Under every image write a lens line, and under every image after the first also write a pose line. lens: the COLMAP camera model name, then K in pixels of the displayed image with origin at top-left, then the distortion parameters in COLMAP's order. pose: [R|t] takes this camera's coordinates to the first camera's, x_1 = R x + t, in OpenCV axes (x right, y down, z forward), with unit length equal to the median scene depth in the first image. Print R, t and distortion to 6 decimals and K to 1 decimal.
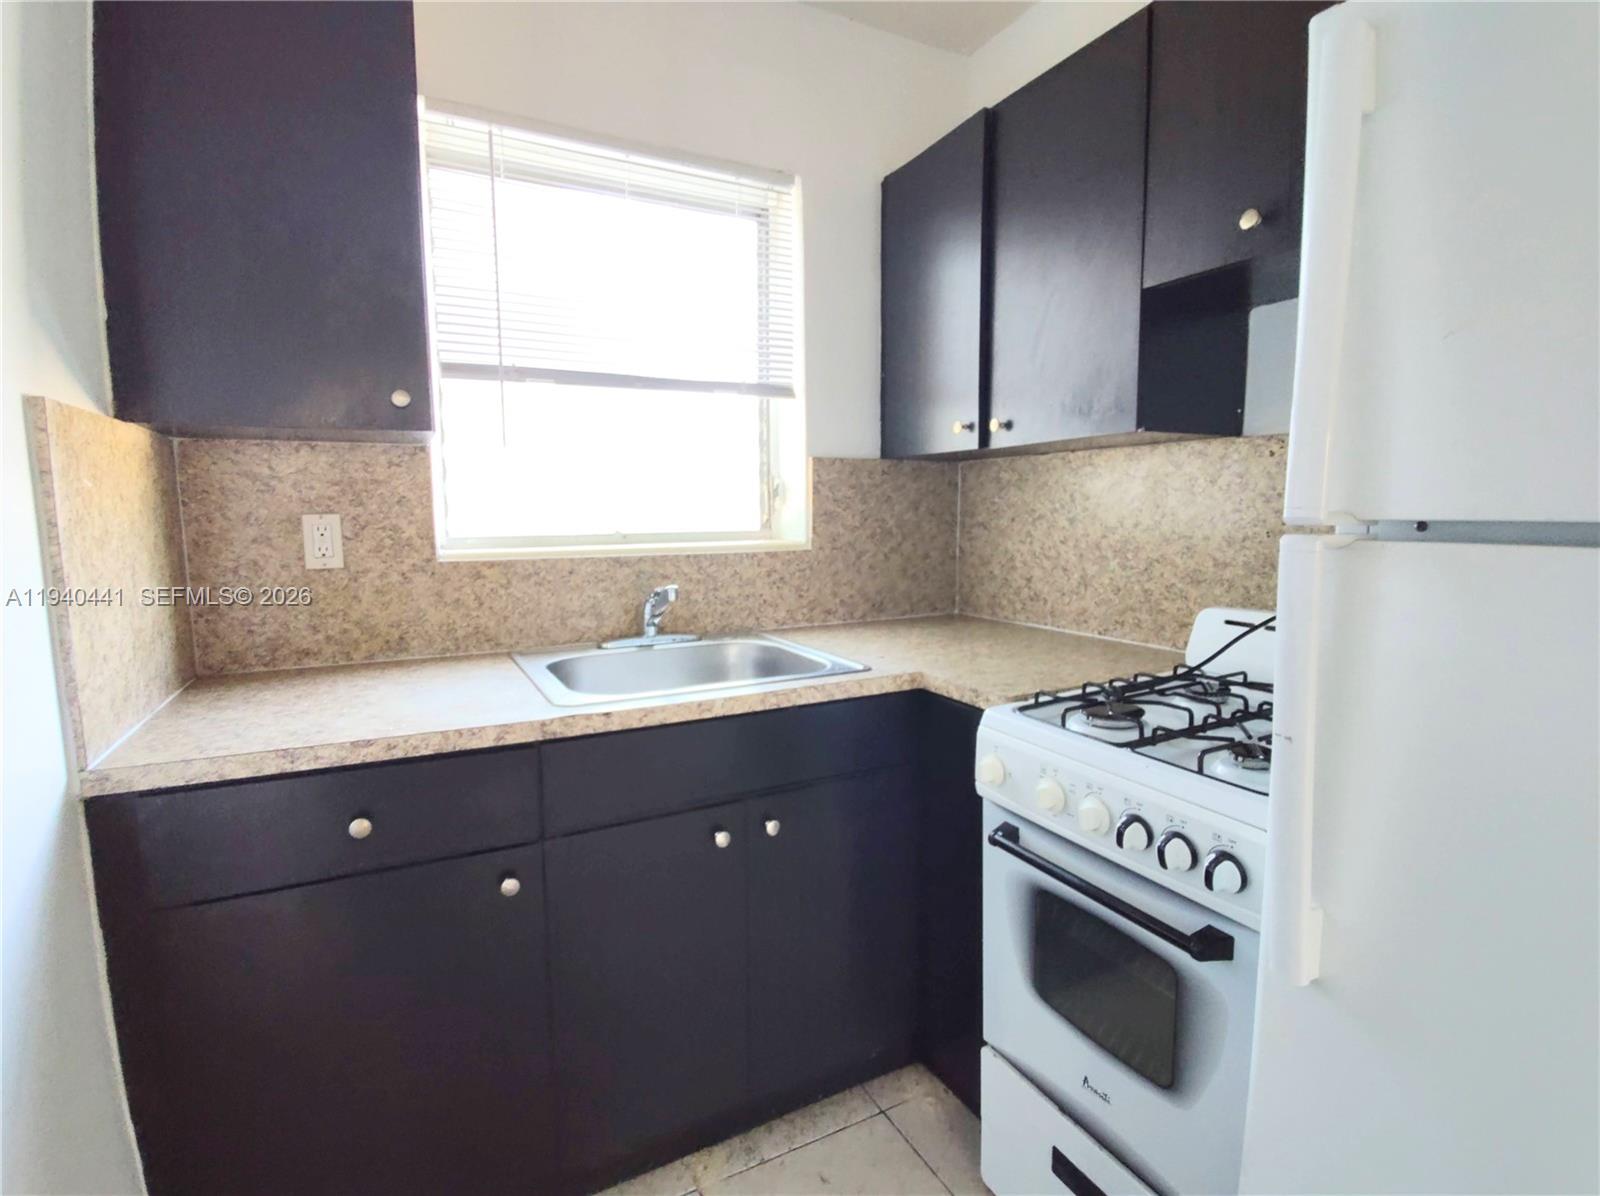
lens RADIAL K [[768.3, 0, 777.4], [0, 768.3, 604.2], [0, 0, 1]] dist [0.008632, -0.025621]
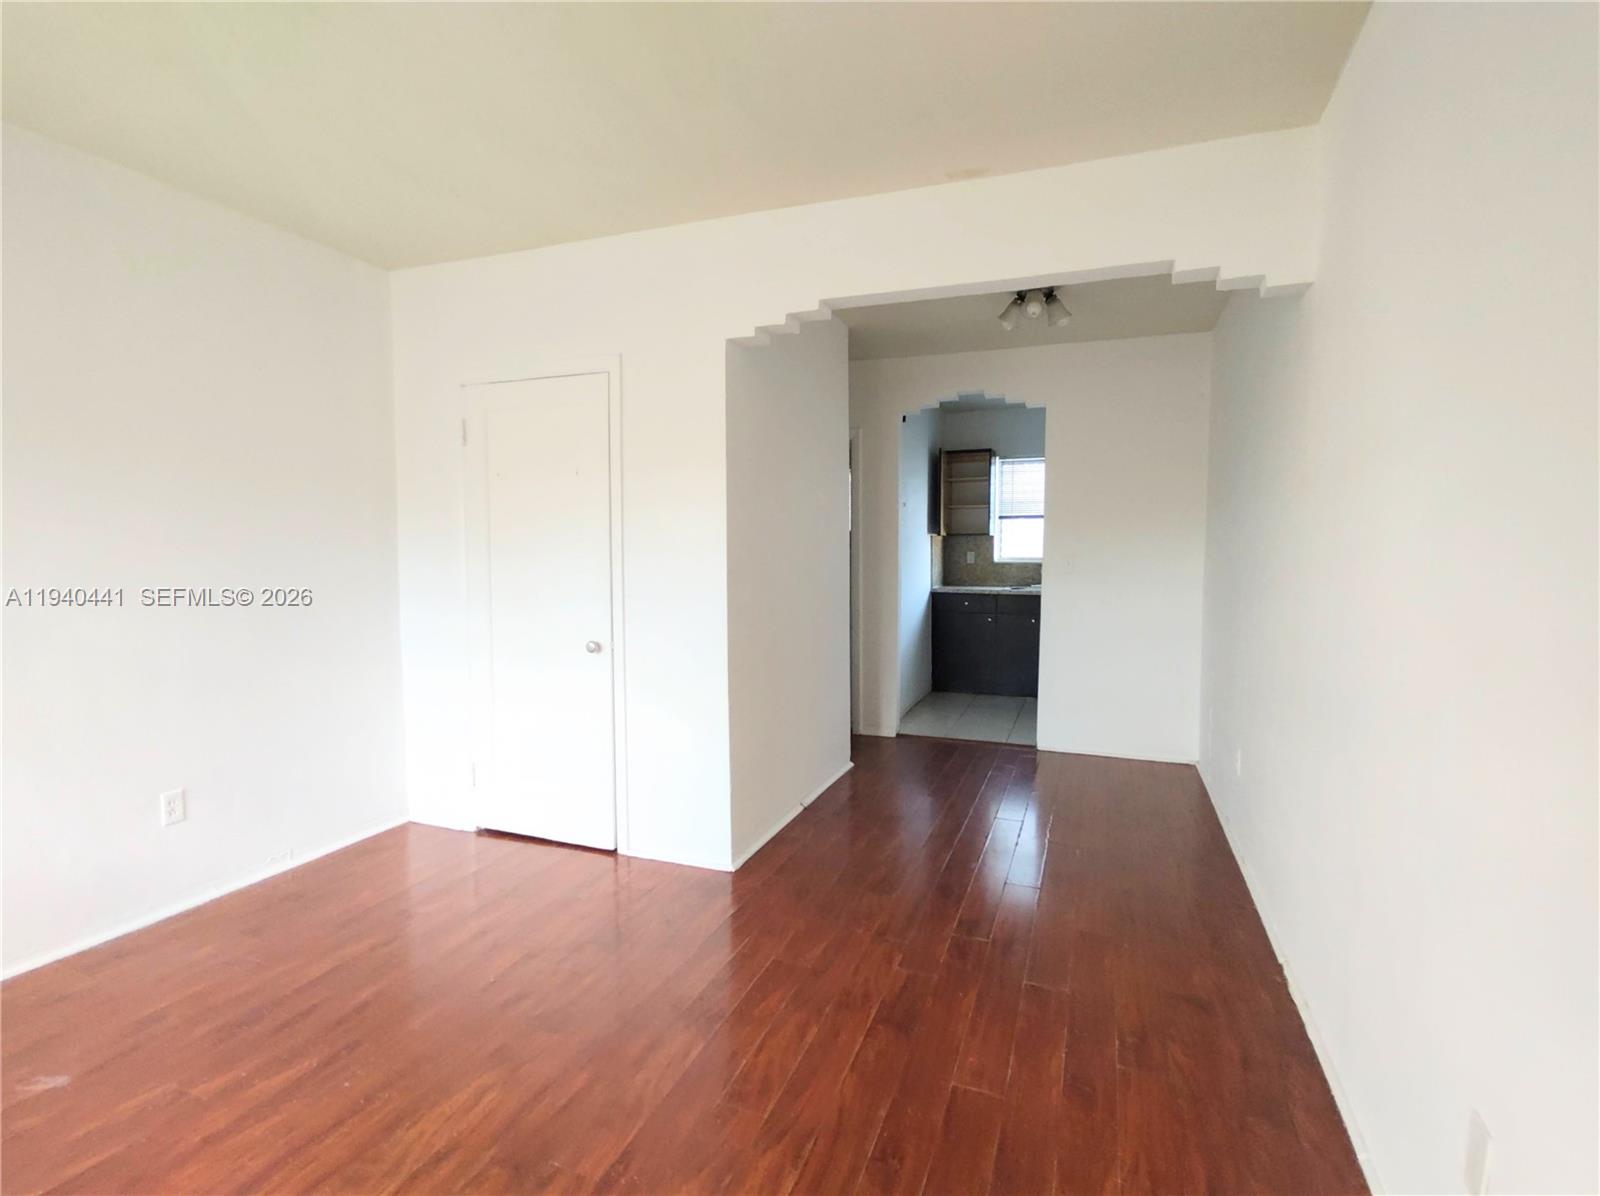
lens RADIAL K [[779.8, 0, 800.0], [0, 779.8, 598.0], [0, 0, 1]] dist [0.013804, -0.027200]
pose [[0.670604, 0.050188, -0.740116, 1.989669], [-0.085224, 0.996315, -0.009658, 0.266402], [0.736904, 0.069552, 0.672410, -2.609769]]
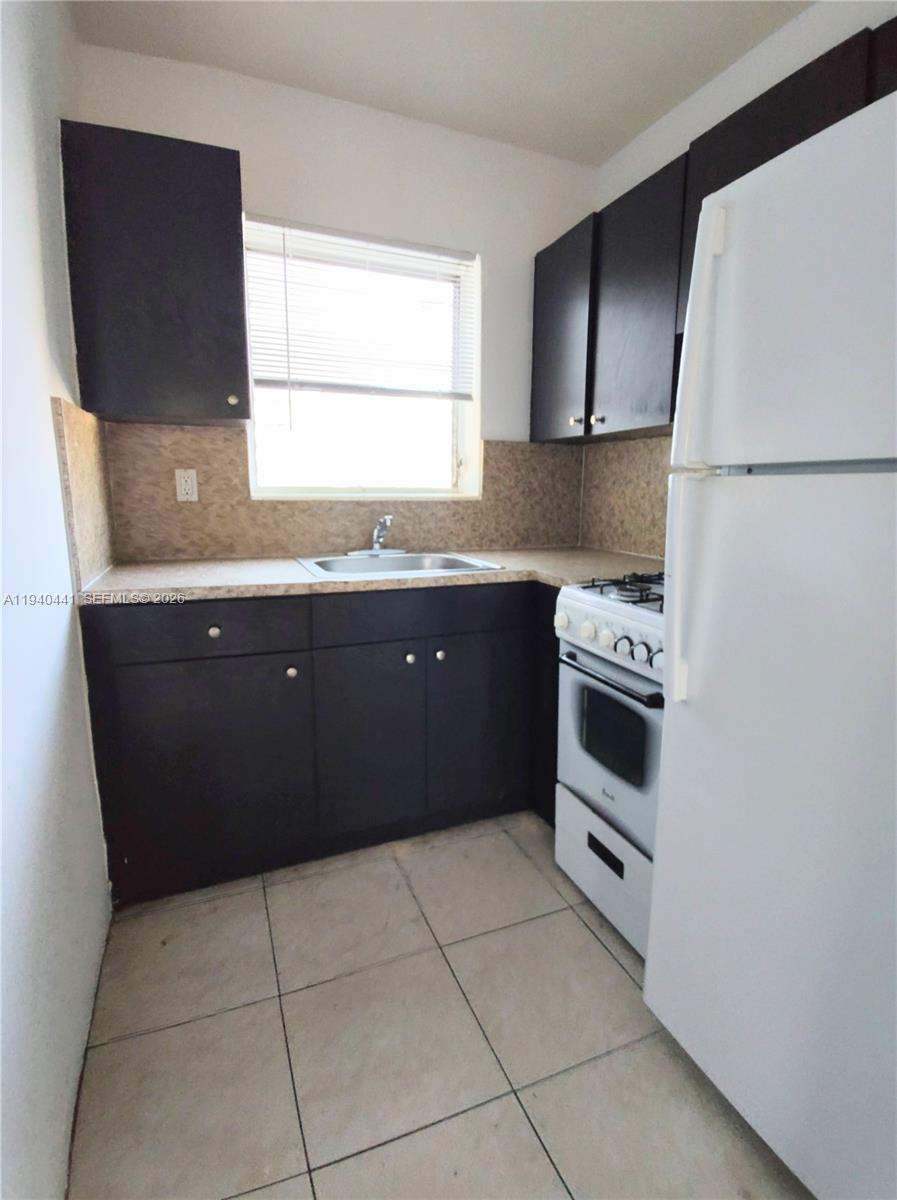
lens RADIAL K [[576.2, 0, 448.5], [0, 576.2, 600.0], [0, 0, 1]] dist [0.008632, -0.025621]
pose [[0.996644, 0.031301, -0.075642, 0.086608], [-0.025933, 0.997143, 0.070939, 0.060945], [0.077647, -0.068740, 0.994608, -0.229905]]
